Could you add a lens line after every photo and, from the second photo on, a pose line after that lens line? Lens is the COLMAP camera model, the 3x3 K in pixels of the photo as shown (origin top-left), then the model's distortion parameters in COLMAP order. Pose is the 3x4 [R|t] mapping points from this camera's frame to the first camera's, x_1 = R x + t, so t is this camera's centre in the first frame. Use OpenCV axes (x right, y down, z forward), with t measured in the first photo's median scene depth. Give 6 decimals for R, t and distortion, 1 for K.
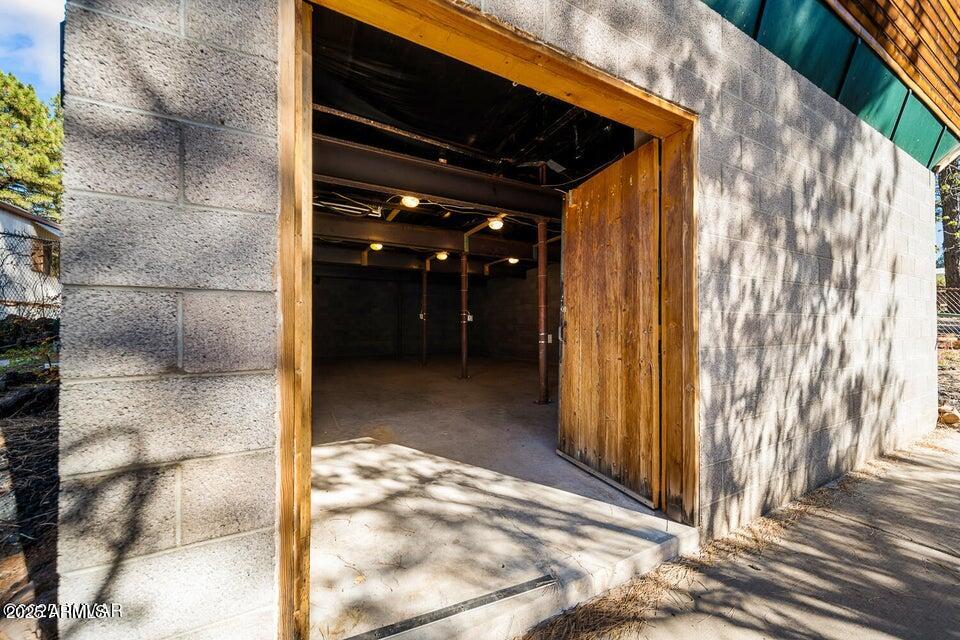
lens RADIAL K [[342.5, 0, 473.6], [0, 342.5, 325.7], [0, 0, 1]] dist [0.000203, -0.000039]
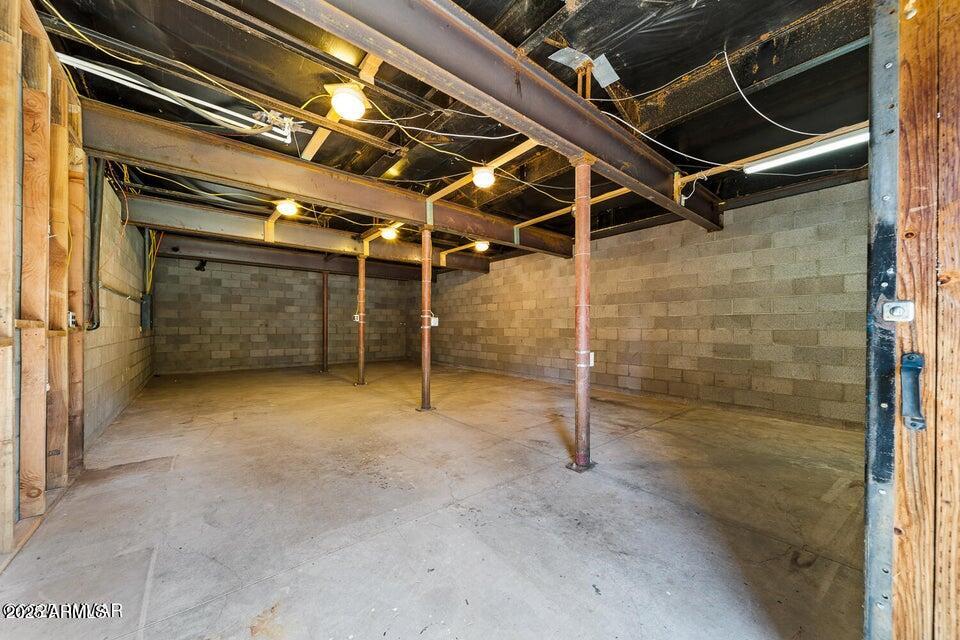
lens RADIAL K [[342.5, 0, 473.6], [0, 342.5, 325.7], [0, 0, 1]] dist [0.000203, -0.000039]
pose [[0.980215, 0.002212, 0.197921, -0.062013], [-0.001961, 0.999997, -0.001466, -0.012093], [-0.197924, 0.001049, 0.980217, 0.277877]]
